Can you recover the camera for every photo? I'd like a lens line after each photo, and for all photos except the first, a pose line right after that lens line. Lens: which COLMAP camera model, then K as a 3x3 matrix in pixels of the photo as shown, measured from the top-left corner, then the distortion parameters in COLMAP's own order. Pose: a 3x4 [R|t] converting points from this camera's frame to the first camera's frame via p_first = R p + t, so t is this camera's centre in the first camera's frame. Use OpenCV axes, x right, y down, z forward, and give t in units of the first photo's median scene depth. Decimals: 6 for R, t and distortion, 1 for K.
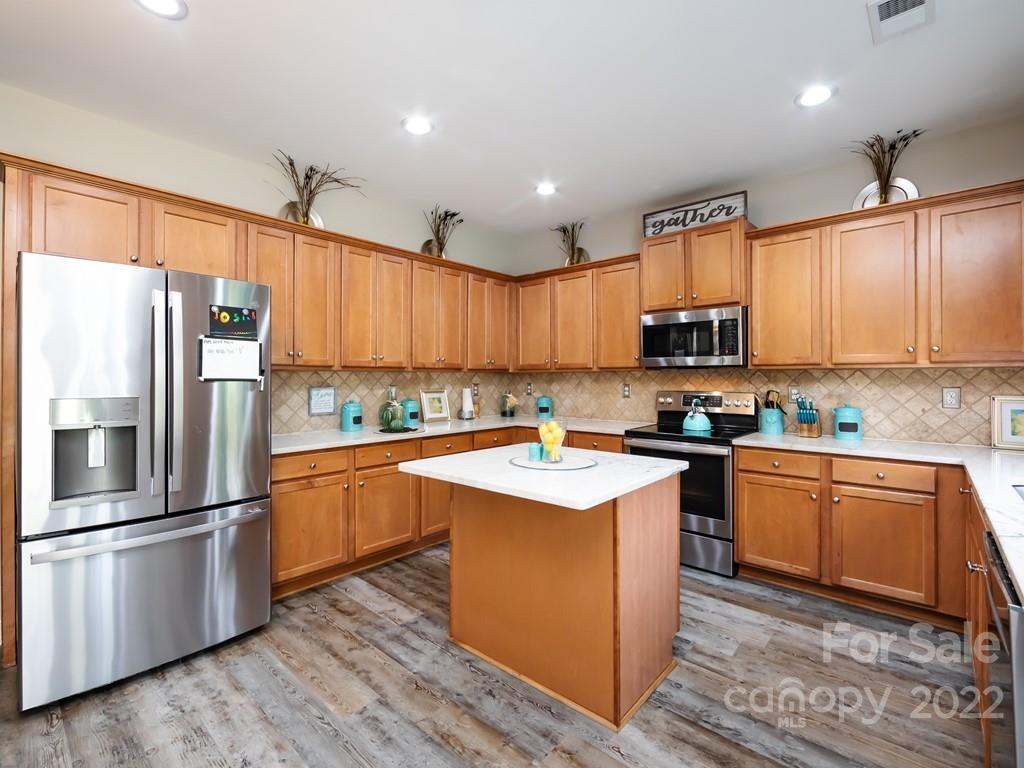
lens RADIAL K [[461.4, 0, 517.0], [0, 461.4, 376.7], [0, 0, 1]] dist [-0.003802, 0.000055]
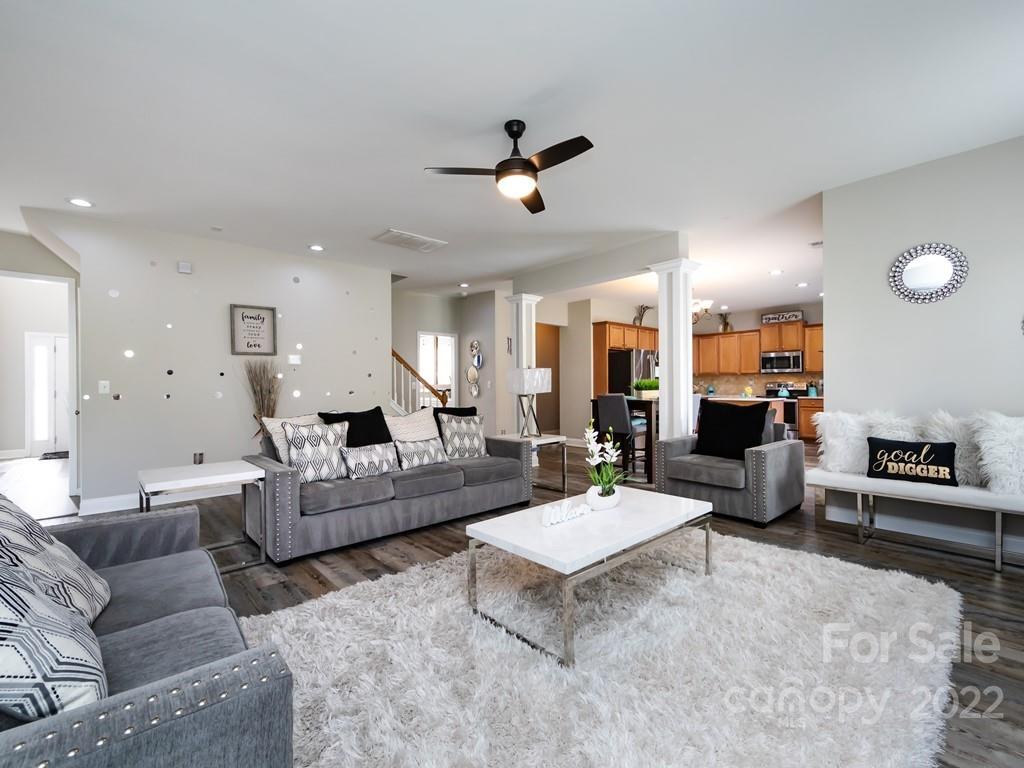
lens RADIAL K [[461.4, 0, 509.0], [0, 461.4, 386.4], [0, 0, 1]] dist [-0.003802, 0.000055]
pose [[0.993662, -0.004830, -0.112303, -0.974104], [0.005499, 0.999969, 0.005648, 0.038027], [0.112273, -0.006230, 0.993658, -2.003563]]
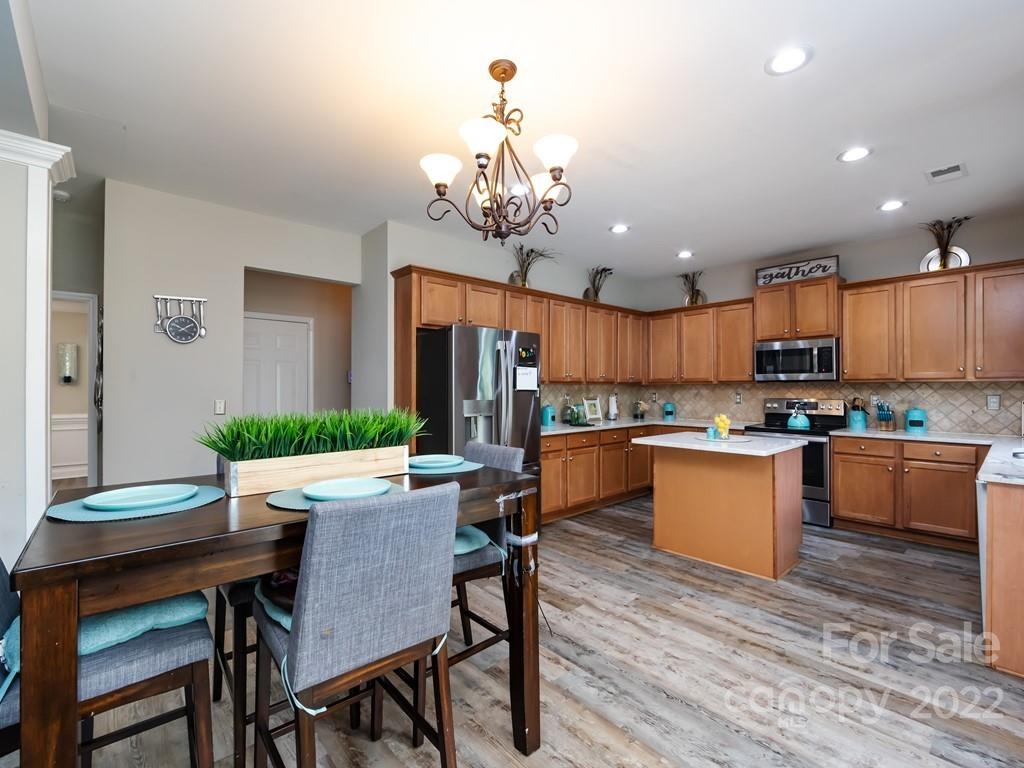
lens RADIAL K [[461.4, 0, 521.4], [0, 461.4, 388.7], [0, 0, 1]] dist [-0.003802, 0.000055]
pose [[0.994860, -0.001750, -0.101247, -0.317358], [0.002085, 0.999993, 0.003202, -0.003944], [0.101241, -0.003397, 0.994856, -0.487991]]
